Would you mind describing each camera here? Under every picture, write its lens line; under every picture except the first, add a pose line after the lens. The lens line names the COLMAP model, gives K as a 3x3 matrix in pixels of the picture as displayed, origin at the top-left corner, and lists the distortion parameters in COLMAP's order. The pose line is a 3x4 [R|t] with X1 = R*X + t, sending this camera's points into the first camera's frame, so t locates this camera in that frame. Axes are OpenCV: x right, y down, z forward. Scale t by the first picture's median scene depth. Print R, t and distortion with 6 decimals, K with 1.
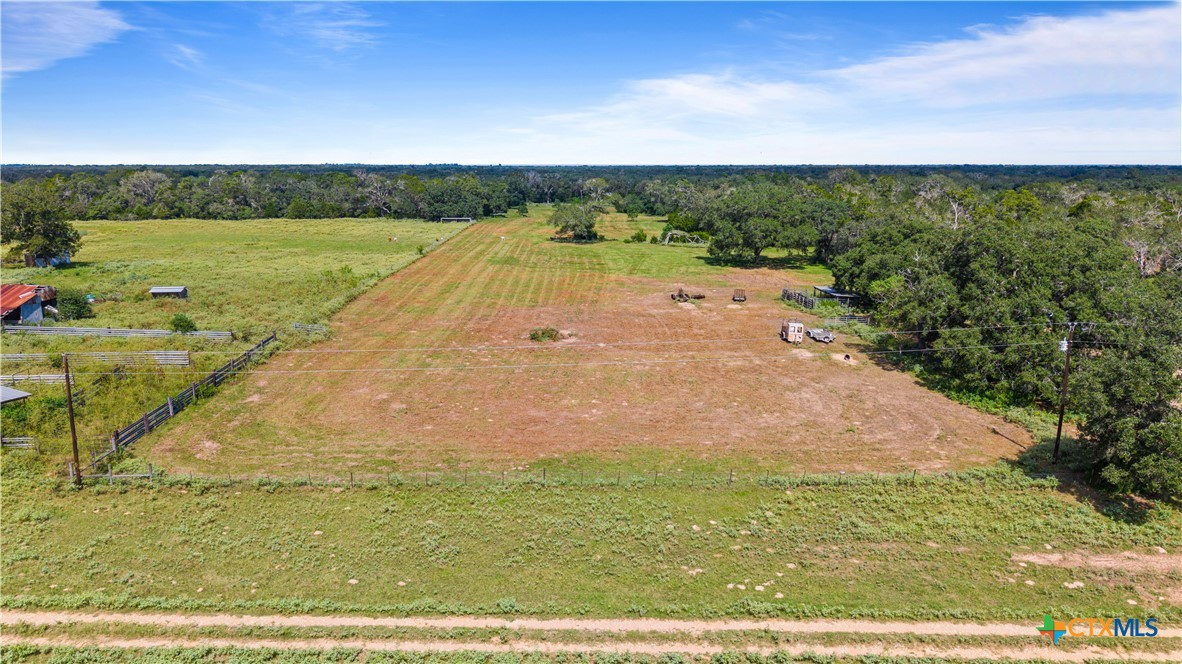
lens RADIAL K [[779.2, 0, 595.0], [0, 779.2, 334.1], [0, 0, 1]] dist [0.008513, 0.005476]
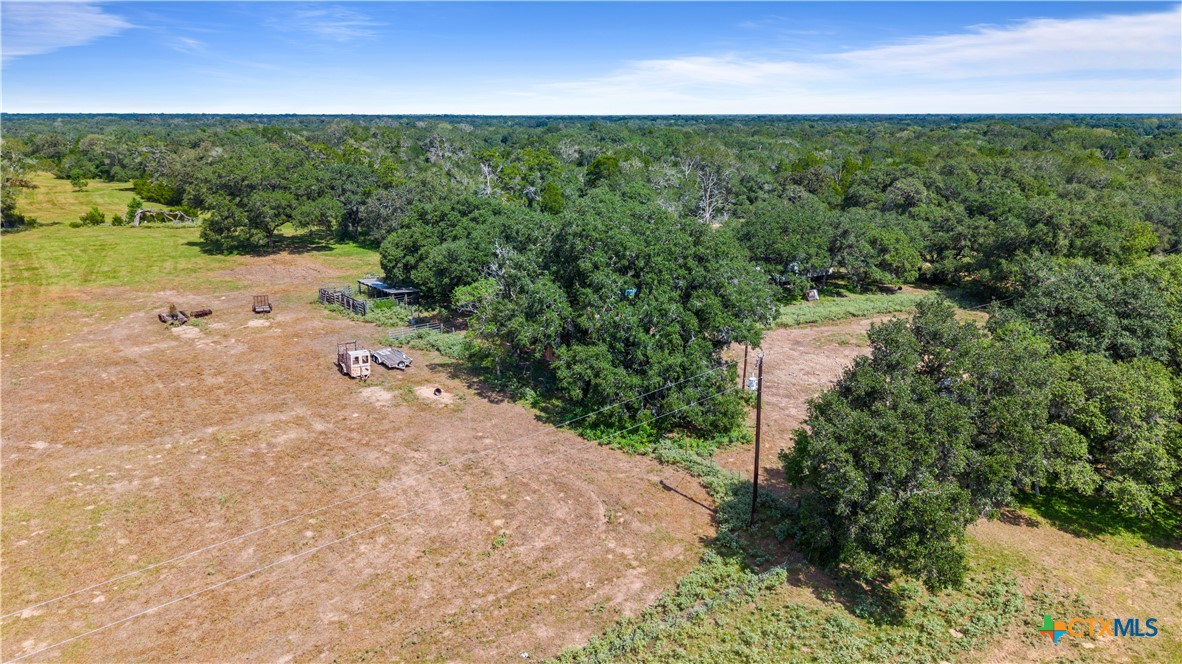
lens RADIAL K [[779.2, 0, 597.5], [0, 779.2, 325.3], [0, 0, 1]] dist [0.008513, 0.005476]
pose [[0.813630, -0.150006, 0.561698, 0.025682], [0.121559, 0.988680, 0.087956, -0.060709], [-0.568533, -0.003284, 0.822654, 0.217033]]
